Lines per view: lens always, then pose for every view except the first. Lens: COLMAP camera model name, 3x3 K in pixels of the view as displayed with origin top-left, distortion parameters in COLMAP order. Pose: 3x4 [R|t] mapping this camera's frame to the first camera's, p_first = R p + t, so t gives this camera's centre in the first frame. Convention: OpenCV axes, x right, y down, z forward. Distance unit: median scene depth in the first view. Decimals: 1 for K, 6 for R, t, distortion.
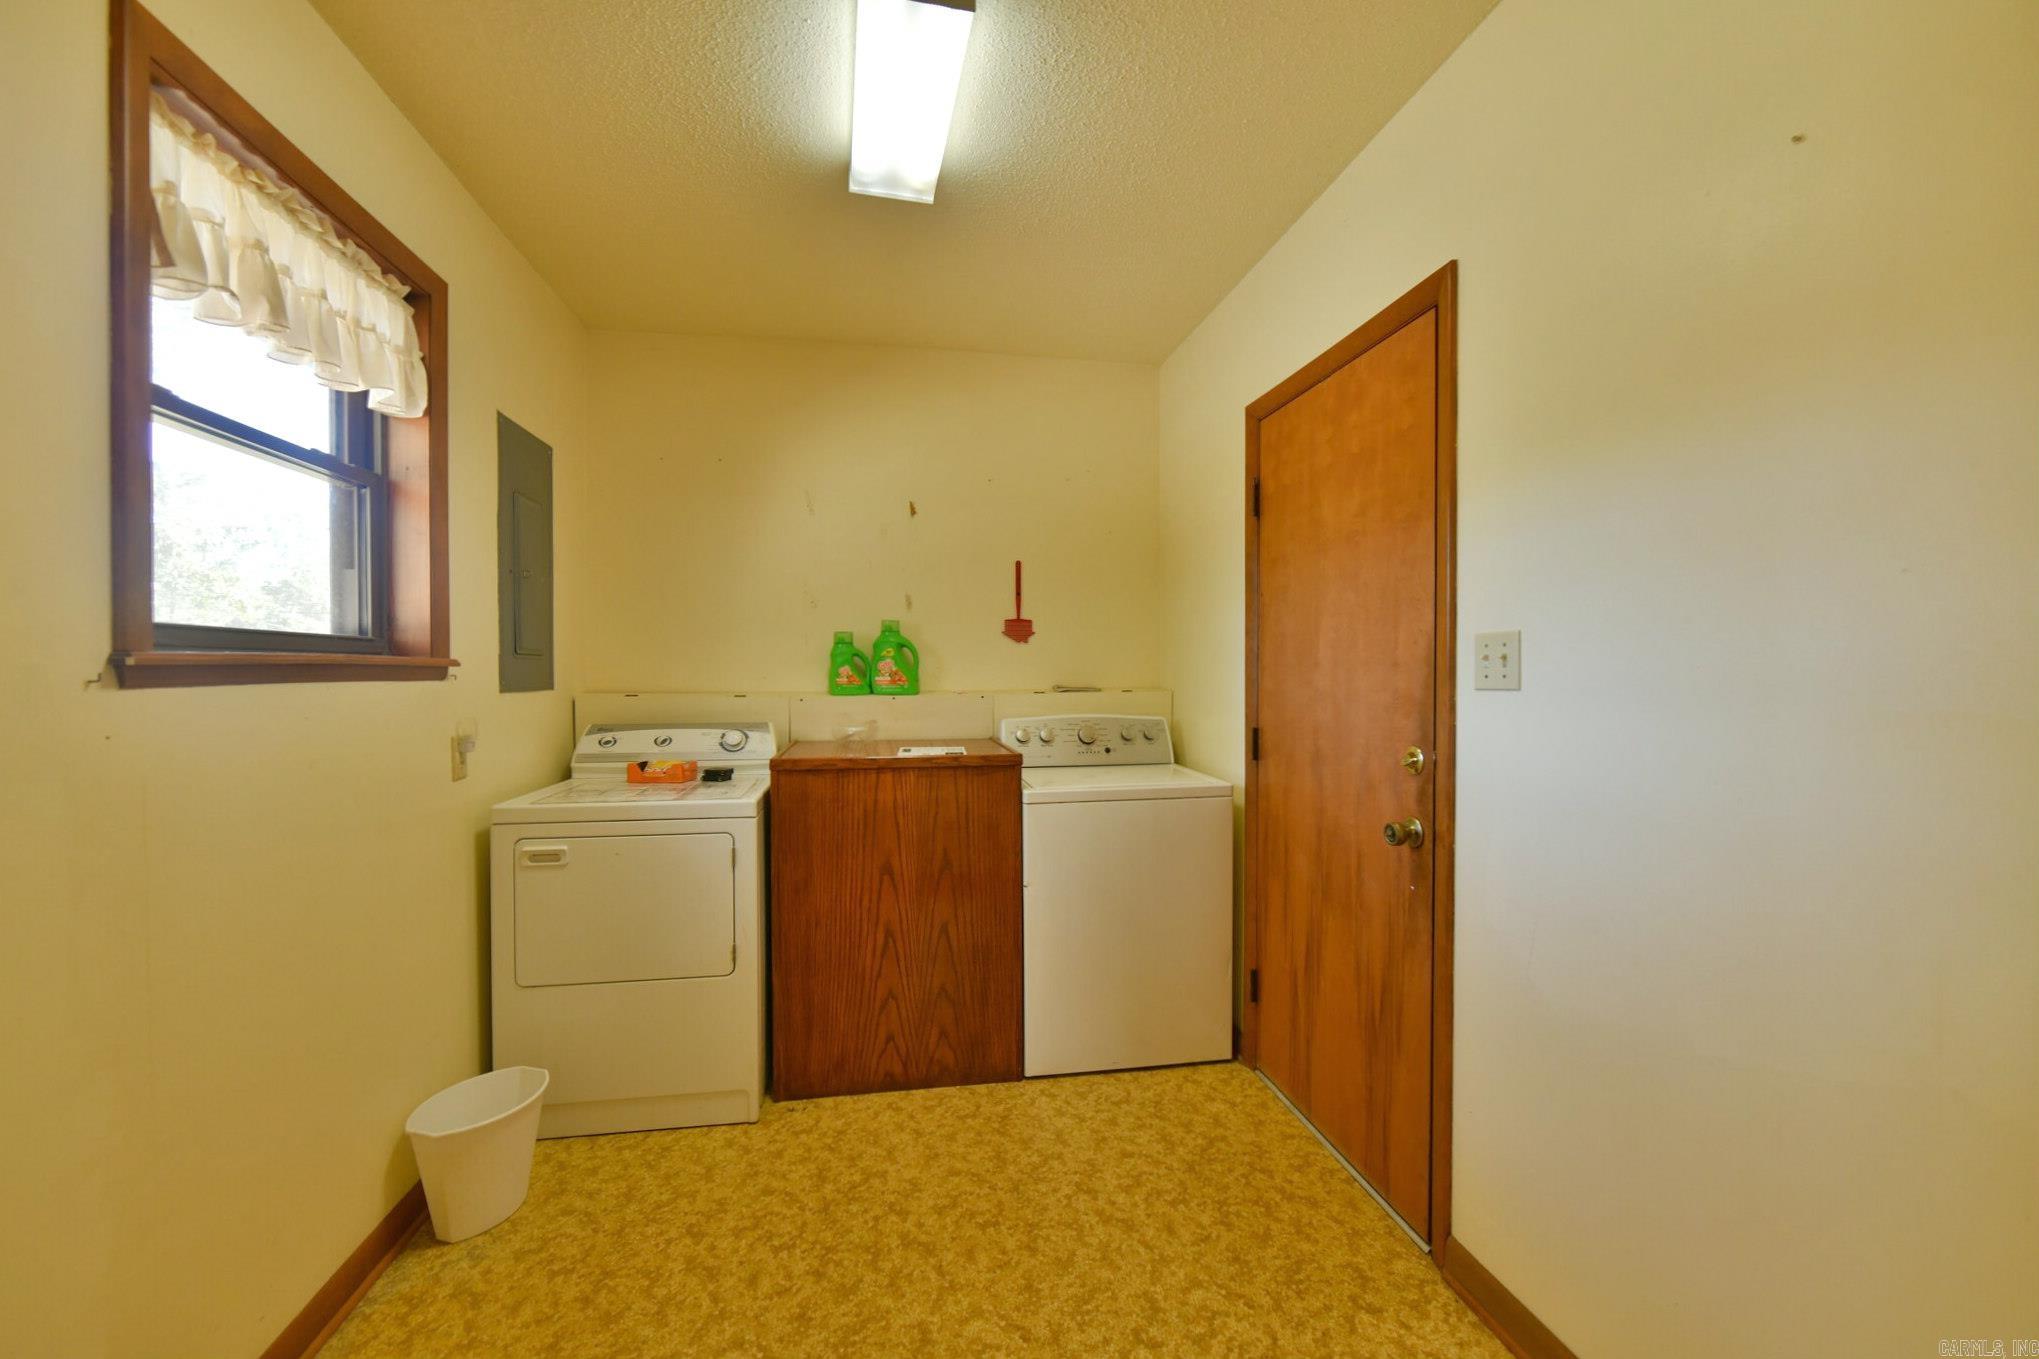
lens RADIAL K [[821.9, 0, 1012.2], [0, 821.9, 683.8], [0, 0, 1]] dist [-0.006699, -0.000458]
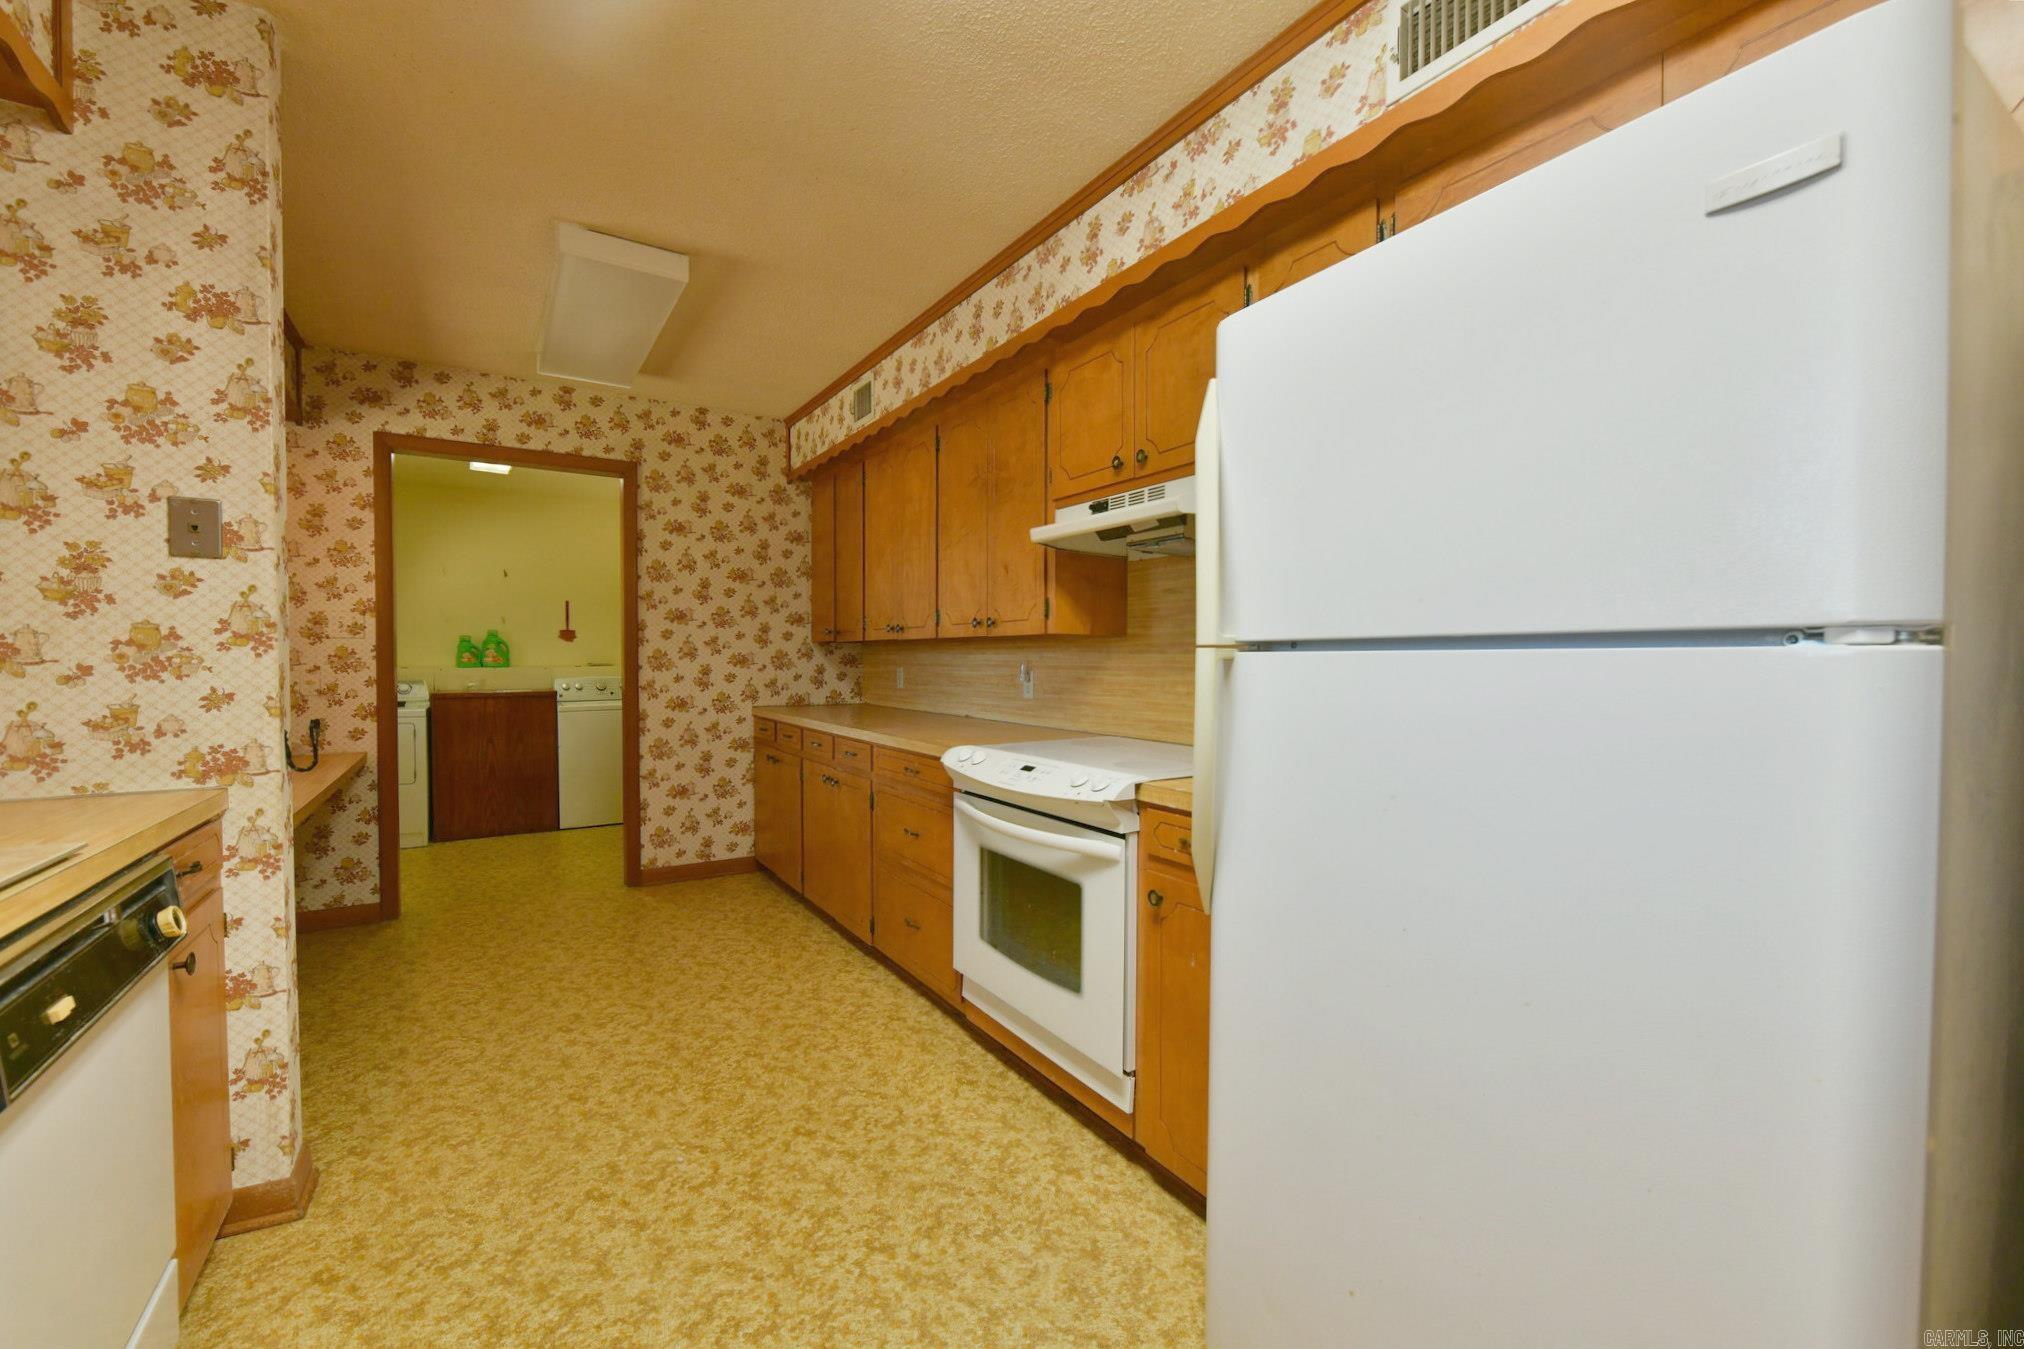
lens RADIAL K [[815.8, 0, 1010.7], [0, 815.8, 678.2], [0, 0, 1]] dist [-0.006699, -0.000458]
pose [[0.918535, -0.006708, 0.395283, 0.277791], [0.002871, 0.999943, 0.010297, 0.028404], [-0.395329, -0.008323, 0.918502, -1.618632]]
